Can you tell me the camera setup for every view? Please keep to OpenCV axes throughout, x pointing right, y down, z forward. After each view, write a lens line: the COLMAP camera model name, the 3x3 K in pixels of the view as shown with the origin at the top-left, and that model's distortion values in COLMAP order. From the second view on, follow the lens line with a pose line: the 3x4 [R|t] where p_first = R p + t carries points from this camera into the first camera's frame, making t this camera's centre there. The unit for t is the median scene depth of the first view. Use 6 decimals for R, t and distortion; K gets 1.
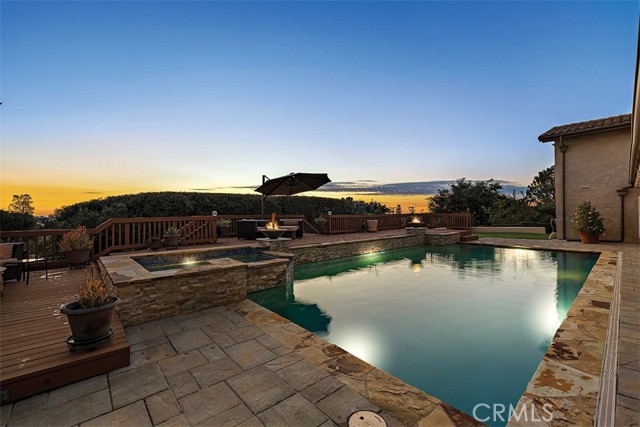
lens RADIAL K [[271.8, 0, 320.4], [0, 271.8, 213.0], [0, 0, 1]] dist [0.003360, -0.000579]
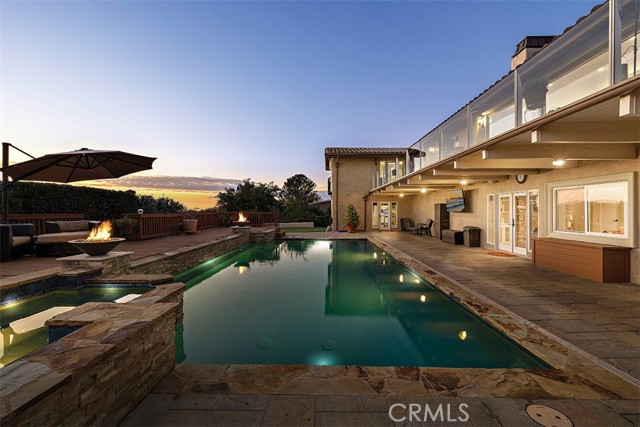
lens RADIAL K [[271.8, 0, 322.1], [0, 271.8, 213.1], [0, 0, 1]] dist [0.003360, -0.000579]
pose [[0.669421, -0.002106, 0.742880, -0.198414], [-0.005549, 0.999954, 0.007834, -0.004309], [-0.742863, -0.009367, 0.669378, 0.155471]]
